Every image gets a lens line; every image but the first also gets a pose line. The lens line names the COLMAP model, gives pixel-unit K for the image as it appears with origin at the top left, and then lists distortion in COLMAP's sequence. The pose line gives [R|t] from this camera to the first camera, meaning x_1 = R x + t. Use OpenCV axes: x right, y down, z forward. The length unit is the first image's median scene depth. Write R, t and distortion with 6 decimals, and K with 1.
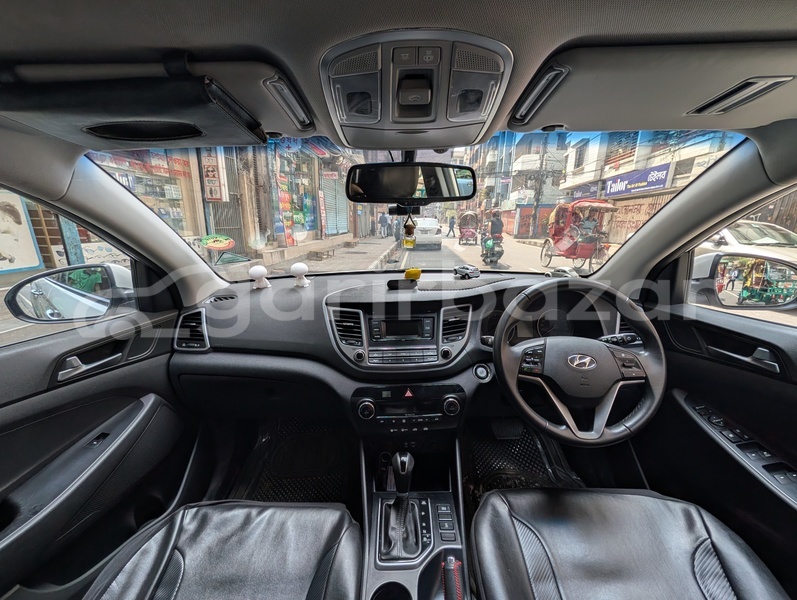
lens RADIAL K [[297.7, 0, 398.5], [0, 297.7, 300.0], [0, 0, 1]] dist [0.000895, 0.000096]
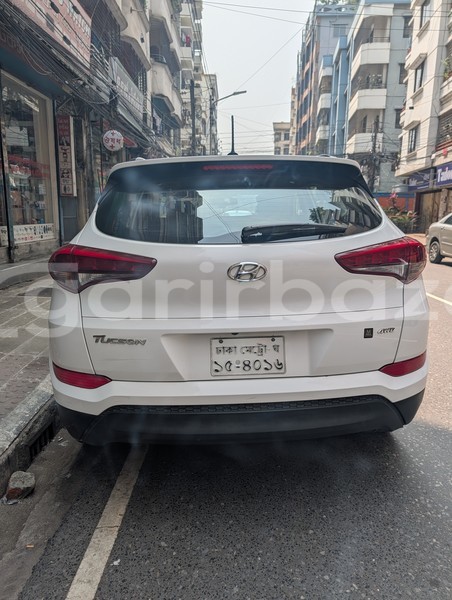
lens RADIAL K [[435.3, 0, 226.0], [0, 435.3, 300.0], [0, 0, 1]] dist [0.001457, 0.001217]
pose [[0.998633, -0.011263, 0.051050, -0.193202], [0.014509, 0.997865, -0.063672, 1.129655], [-0.050224, 0.064326, 0.996664, -4.049868]]
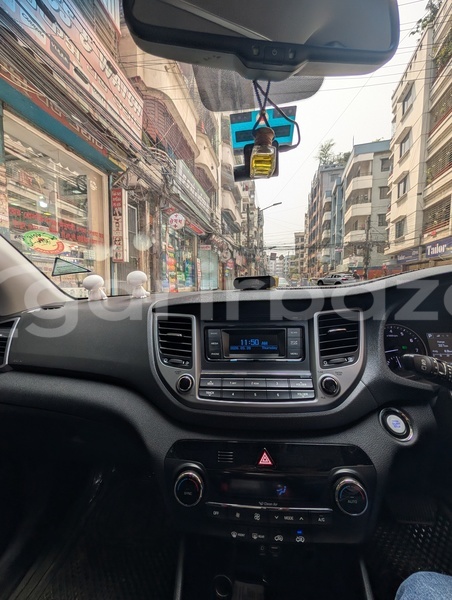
lens RADIAL K [[224.1, 0, 226.0], [0, 224.1, 300.0], [0, 0, 1]] dist [0.000895, 0.000096]
pose [[0.991105, -0.006284, -0.132934, 0.017108], [-0.018508, 0.982669, -0.184441, 0.092622], [0.131789, 0.185260, 0.973812, 0.482420]]
